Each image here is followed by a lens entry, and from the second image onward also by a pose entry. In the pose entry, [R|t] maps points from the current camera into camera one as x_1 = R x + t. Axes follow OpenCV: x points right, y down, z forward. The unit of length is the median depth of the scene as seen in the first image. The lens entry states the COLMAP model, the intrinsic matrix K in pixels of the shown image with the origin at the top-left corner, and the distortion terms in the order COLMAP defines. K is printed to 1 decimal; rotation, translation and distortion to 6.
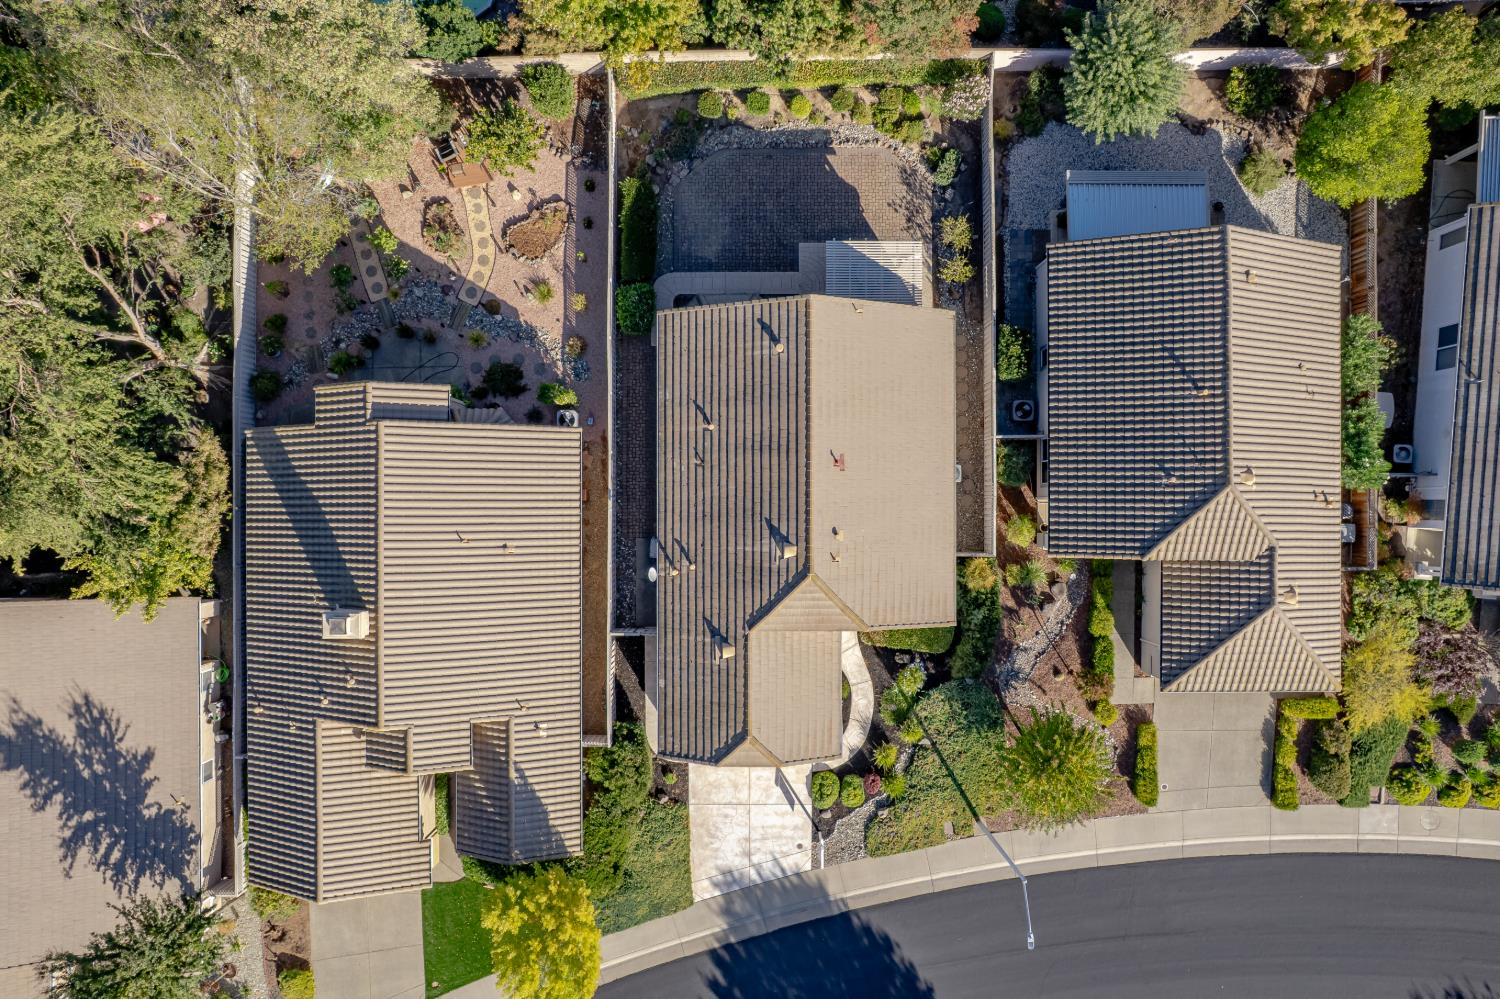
lens RADIAL K [[1029.1, 0, 750.0], [0, 1029.1, 499.5], [0, 0, 1]] dist [-0.033573, 0.001391]
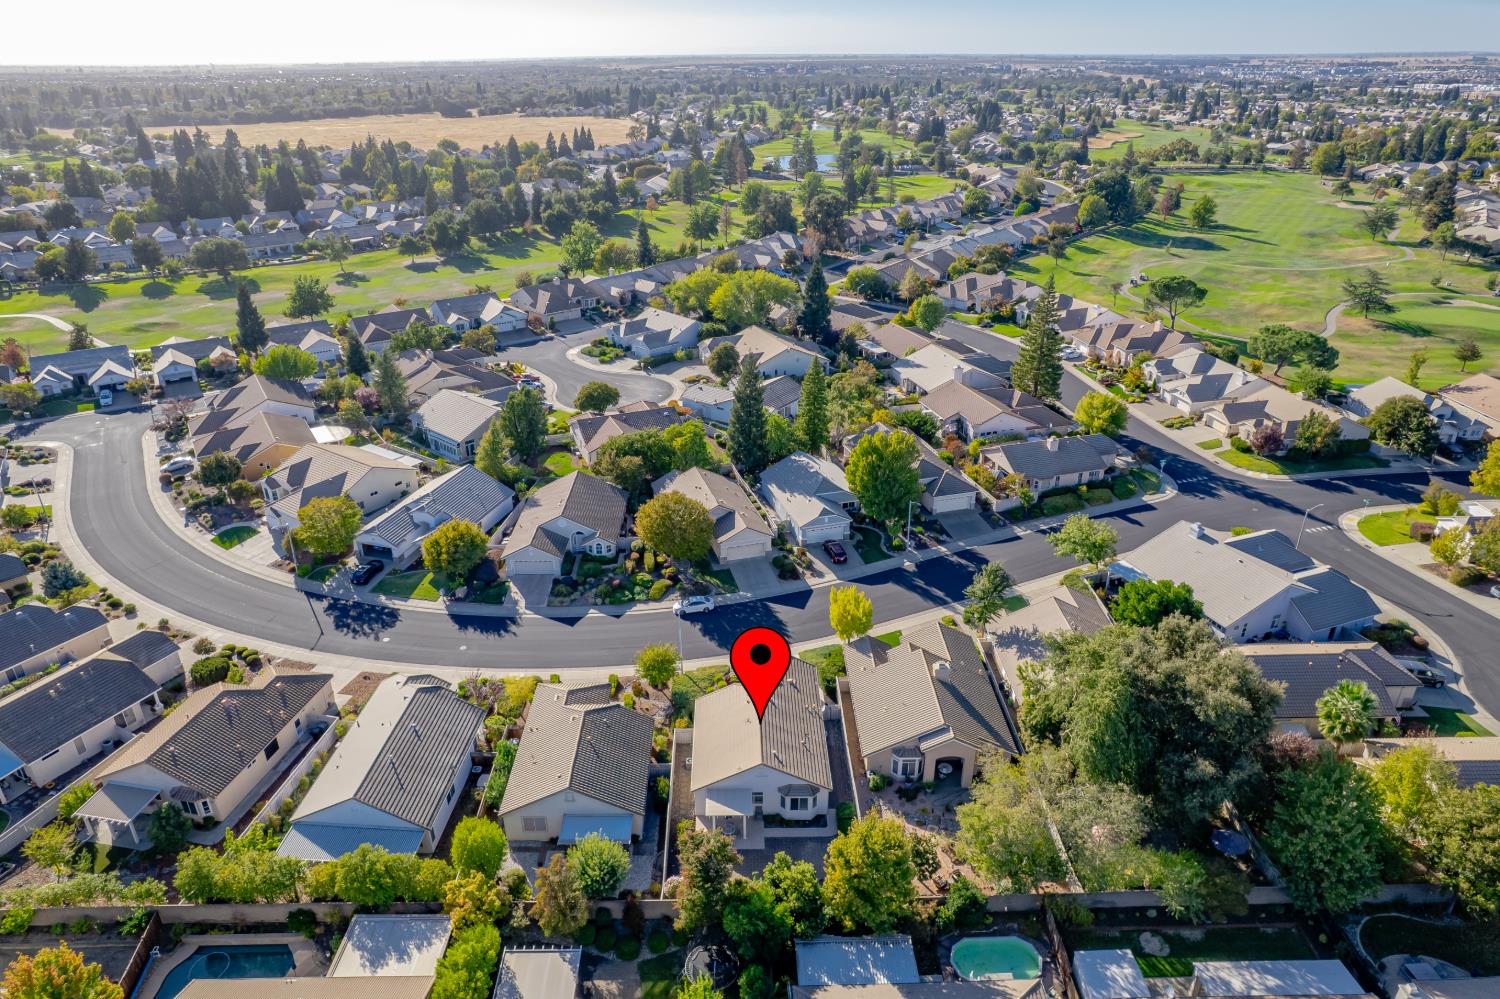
lens RADIAL K [[968.2, 0, 737.7], [0, 968.2, 484.9], [0, 0, 1]] dist [-0.060735, 0.056621]
pose [[-0.999868, 0.016240, -0.000064, 0.091175], [-0.006928, -0.422962, 0.906121, -1.650130], [0.014689, 0.906002, 0.423018, -0.386379]]
